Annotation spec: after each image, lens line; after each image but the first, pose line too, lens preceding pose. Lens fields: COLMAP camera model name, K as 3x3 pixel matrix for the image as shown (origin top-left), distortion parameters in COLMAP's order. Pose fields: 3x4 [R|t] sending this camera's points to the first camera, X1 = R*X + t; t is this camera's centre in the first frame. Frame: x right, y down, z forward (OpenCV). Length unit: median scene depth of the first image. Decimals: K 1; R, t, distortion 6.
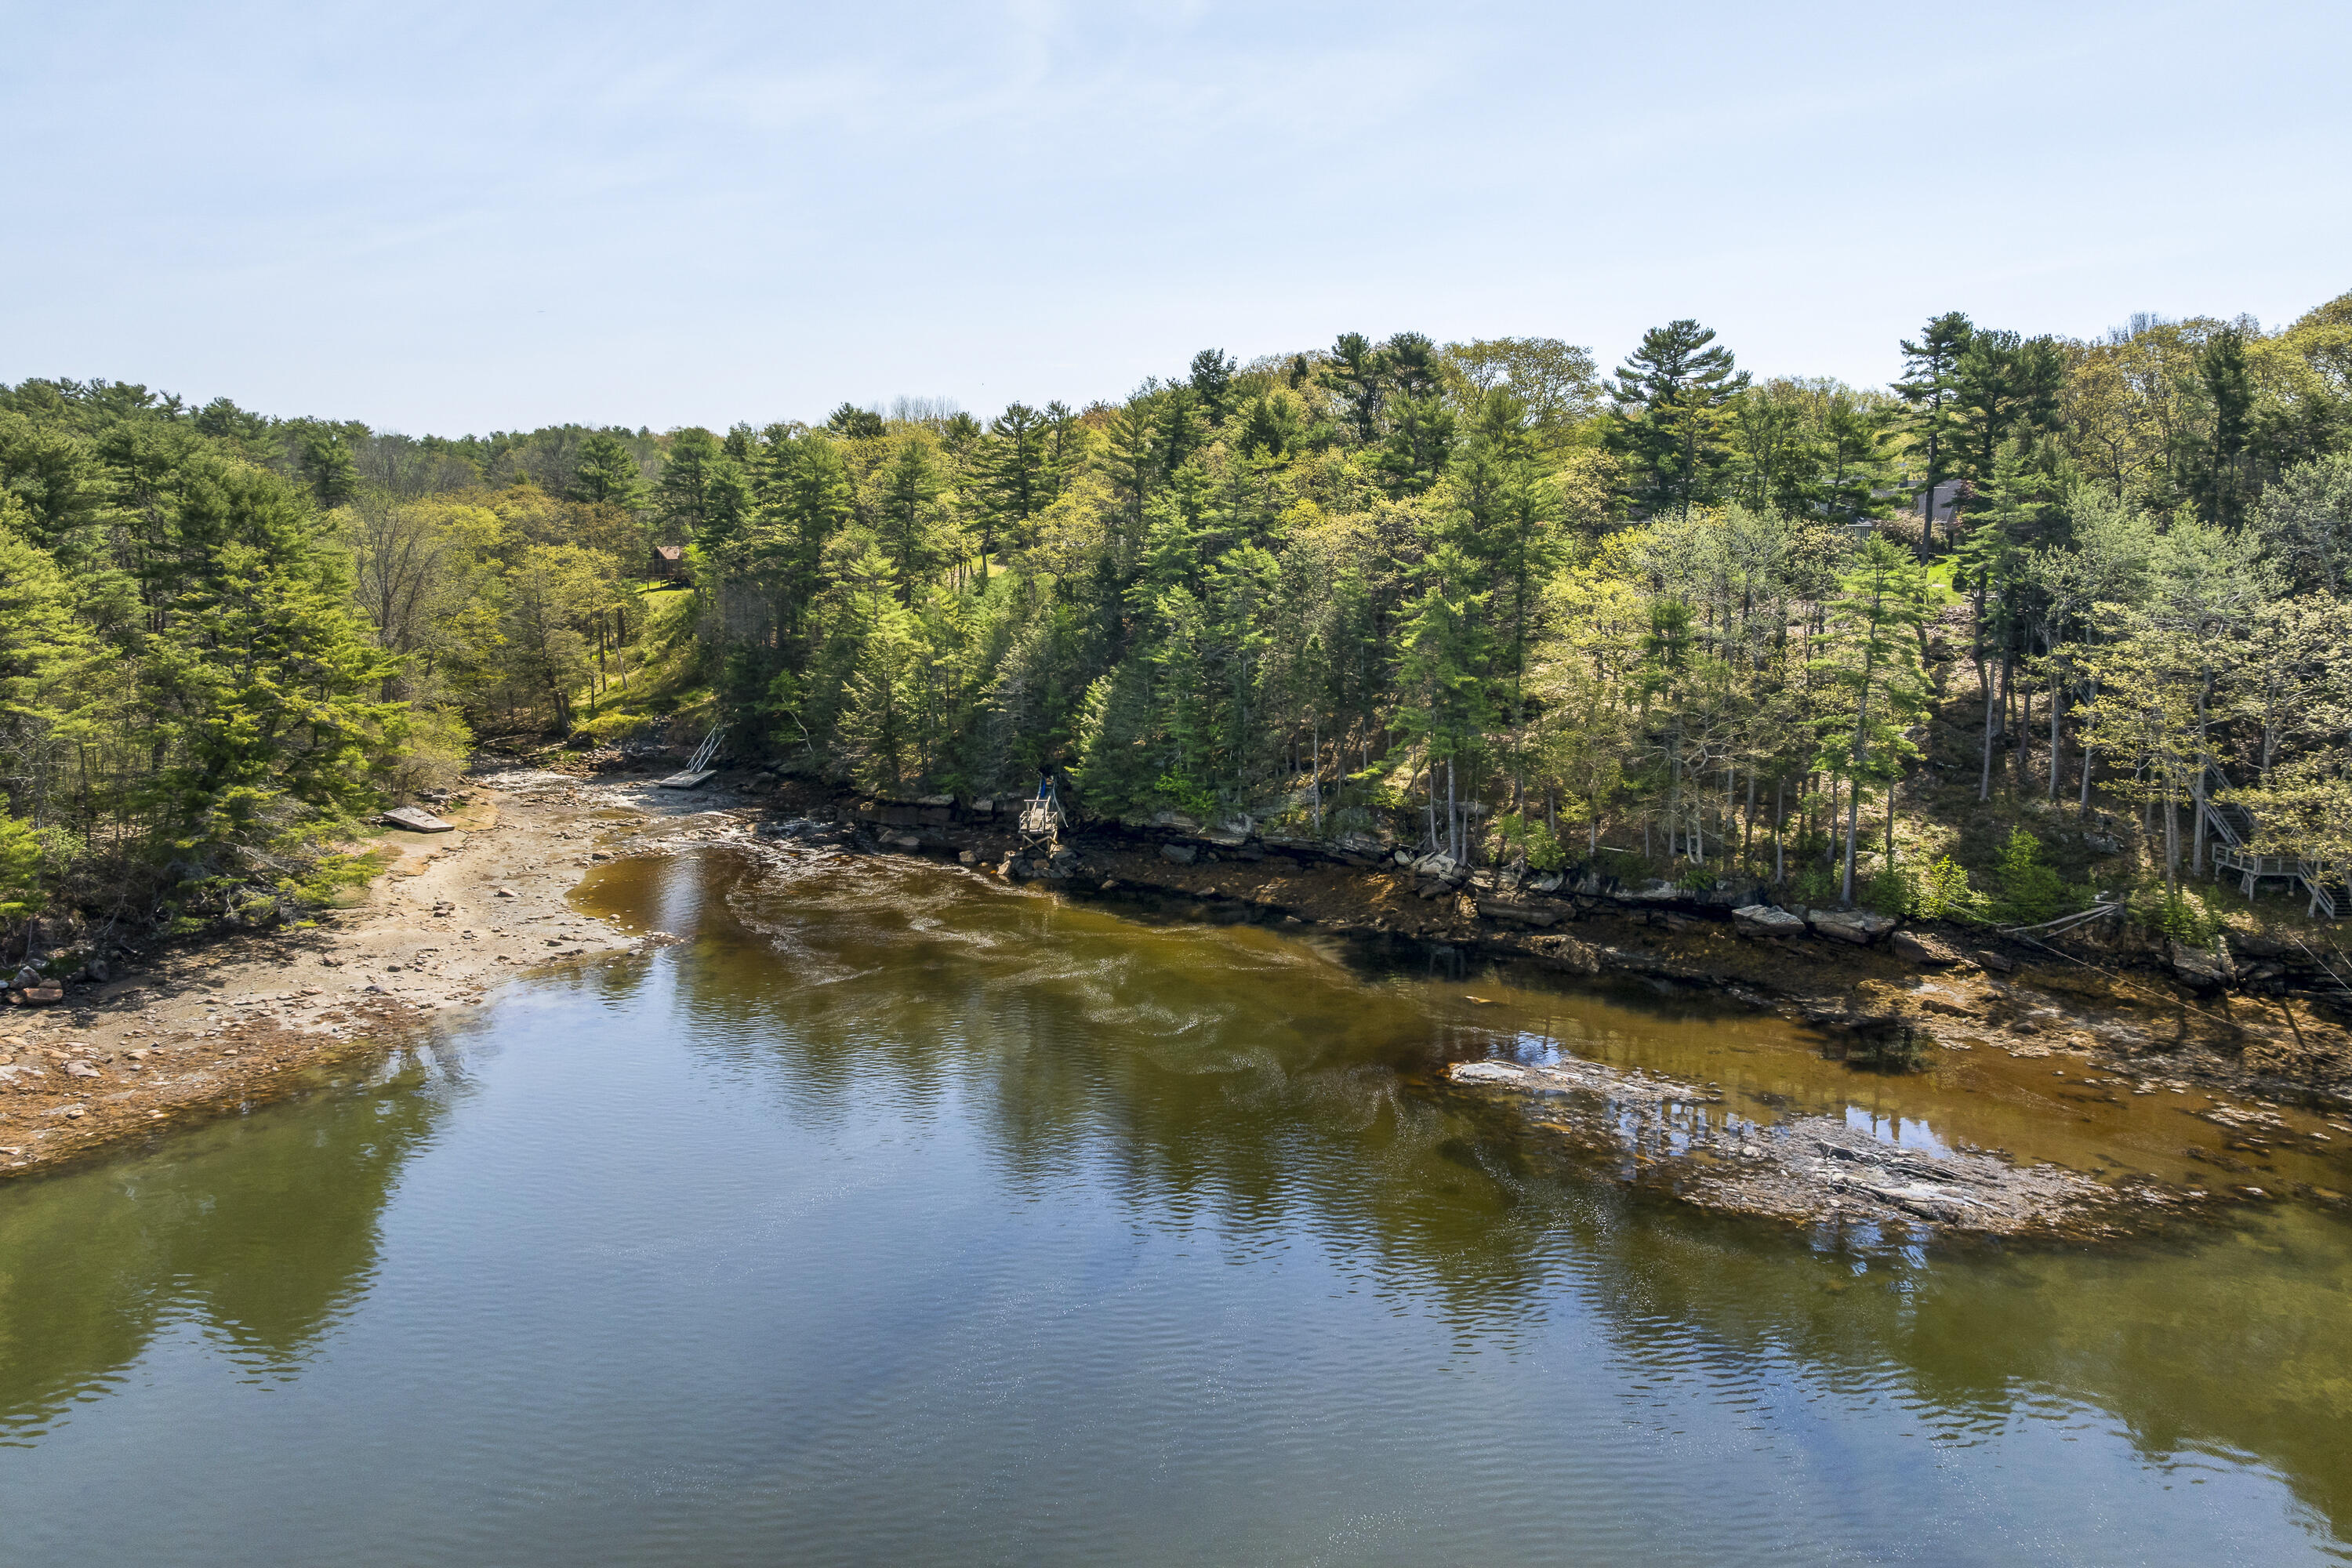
lens RADIAL K [[1667.9, 0, 1172.4], [0, 1667.9, 721.4], [0, 0, 1]] dist [-0.001780, -0.003435]
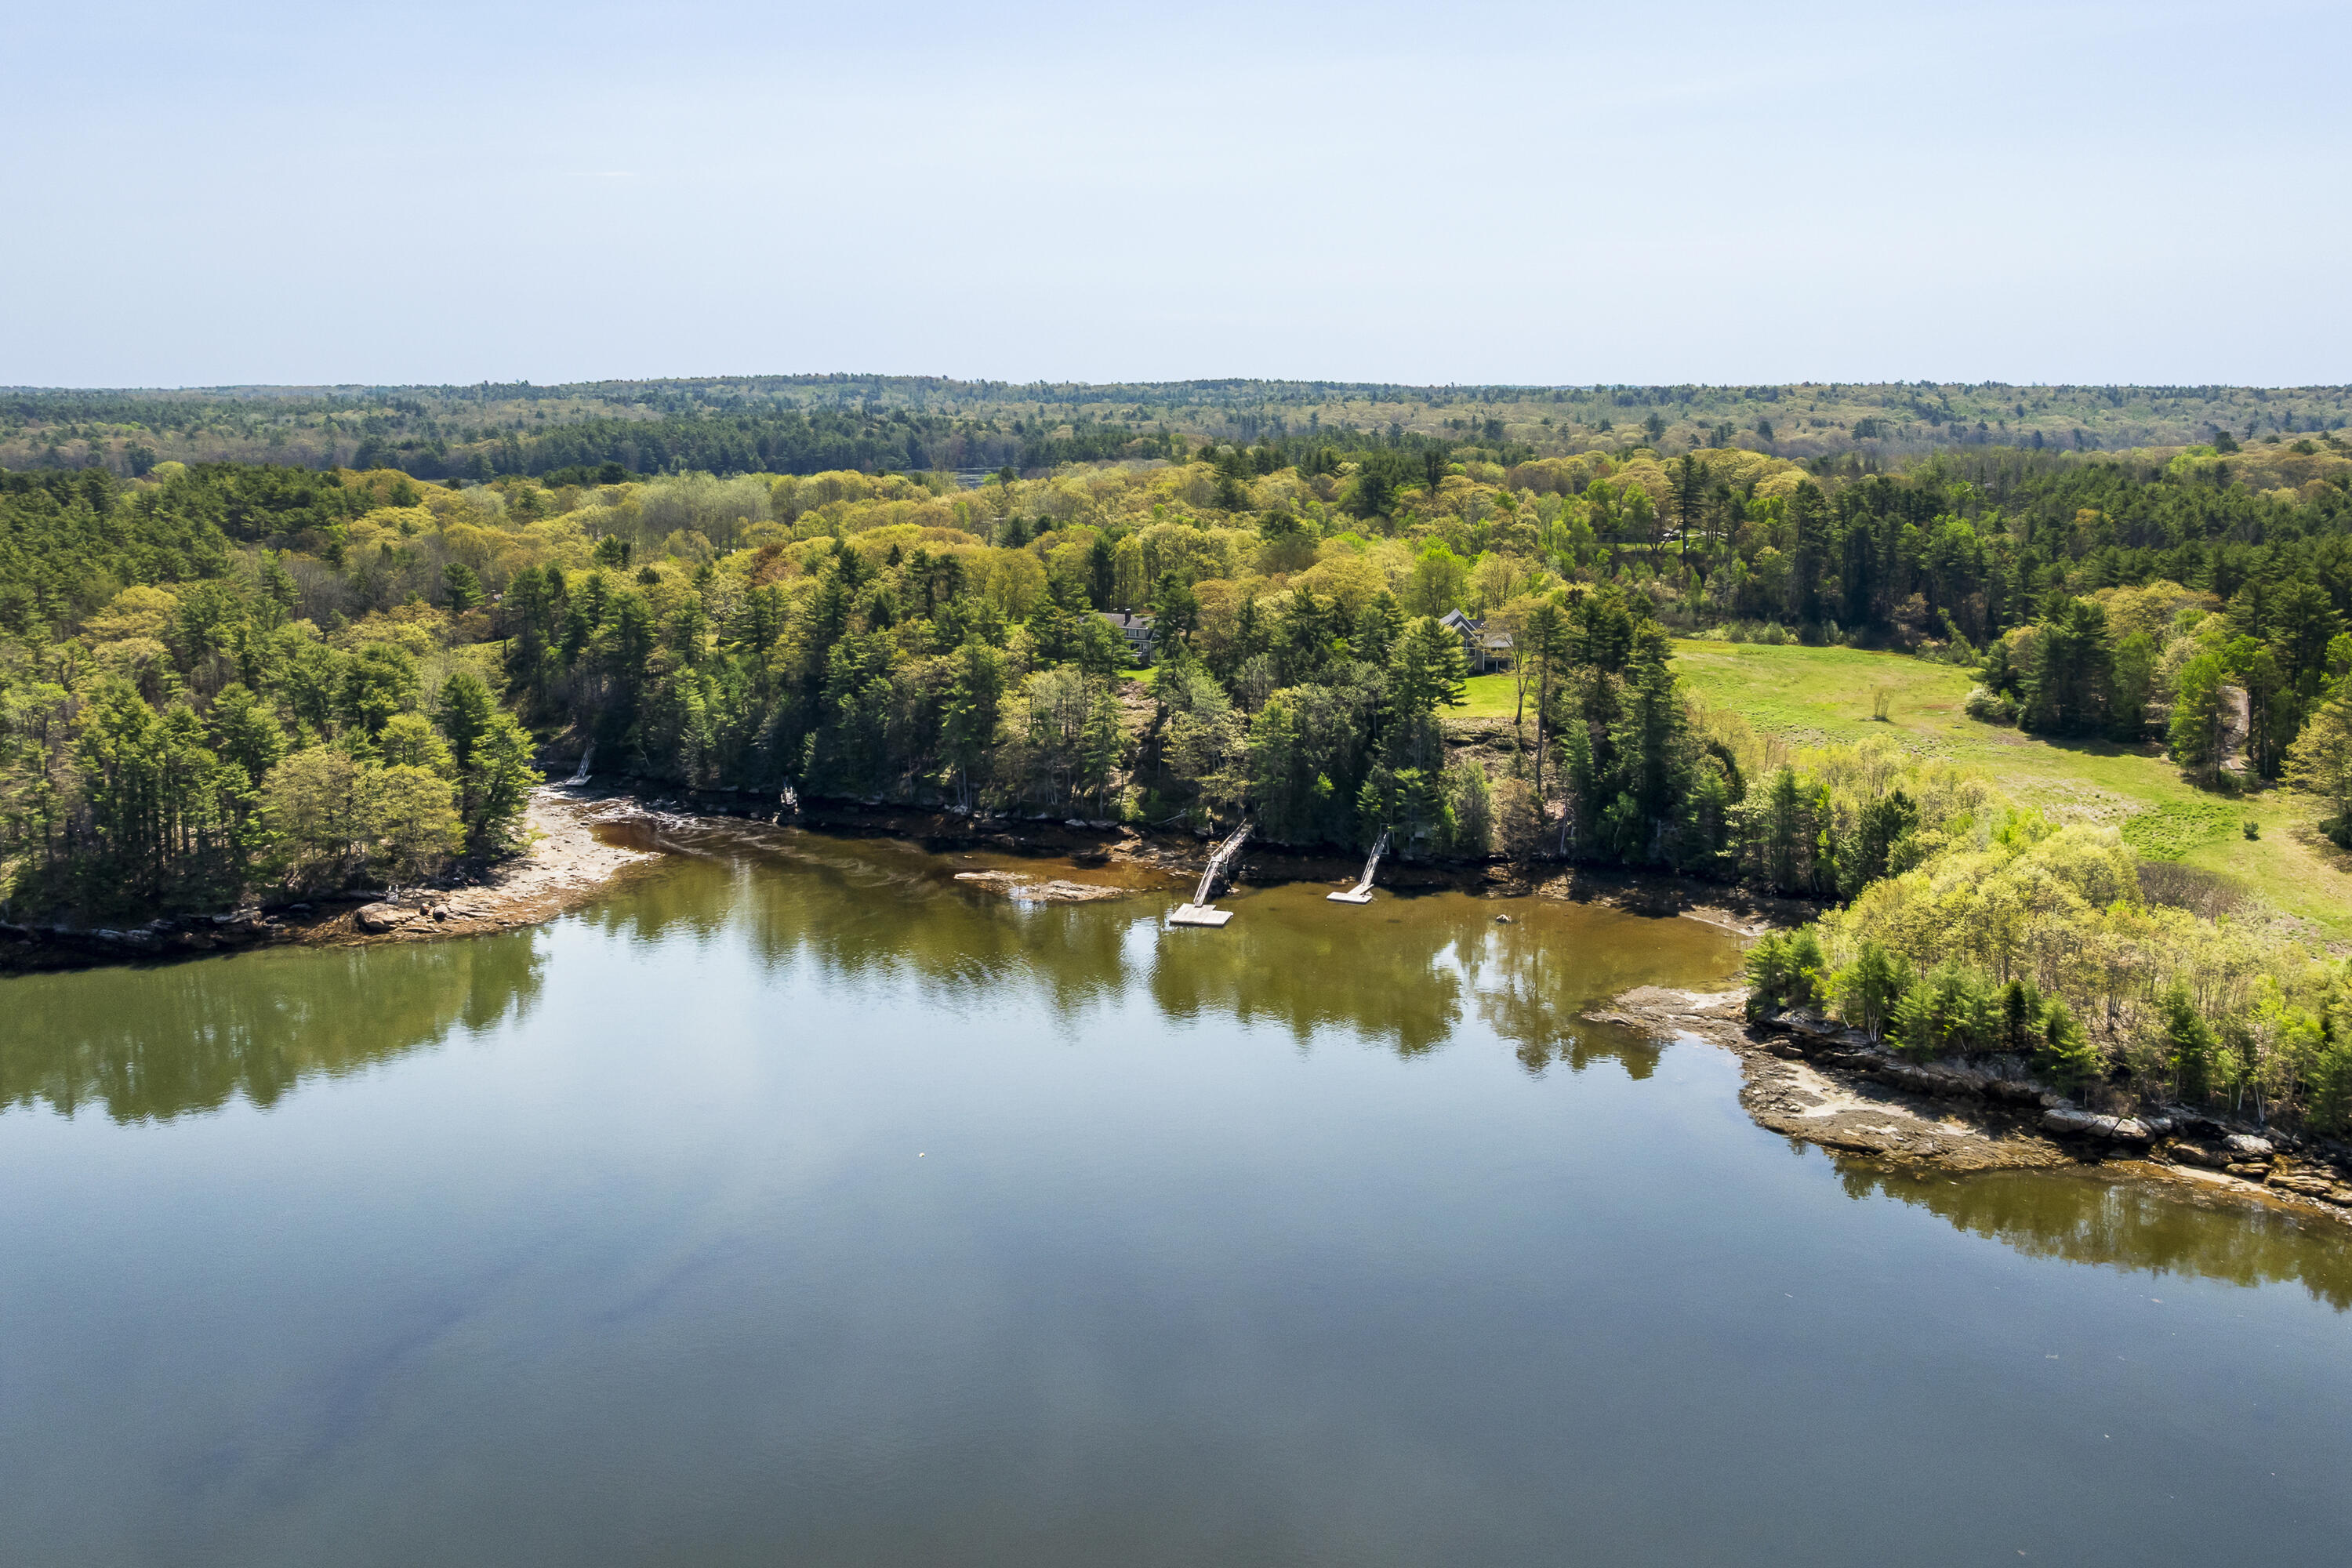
lens RADIAL K [[1626.1, 0, 1178.3], [0, 1626.1, 710.1], [0, 0, 1]] dist [-0.003186, -0.006444]
pose [[0.968471, -0.036100, 0.246498, -0.113797], [0.026979, 0.998824, 0.040281, -0.143833], [-0.247663, -0.032361, 0.968306, -1.356264]]
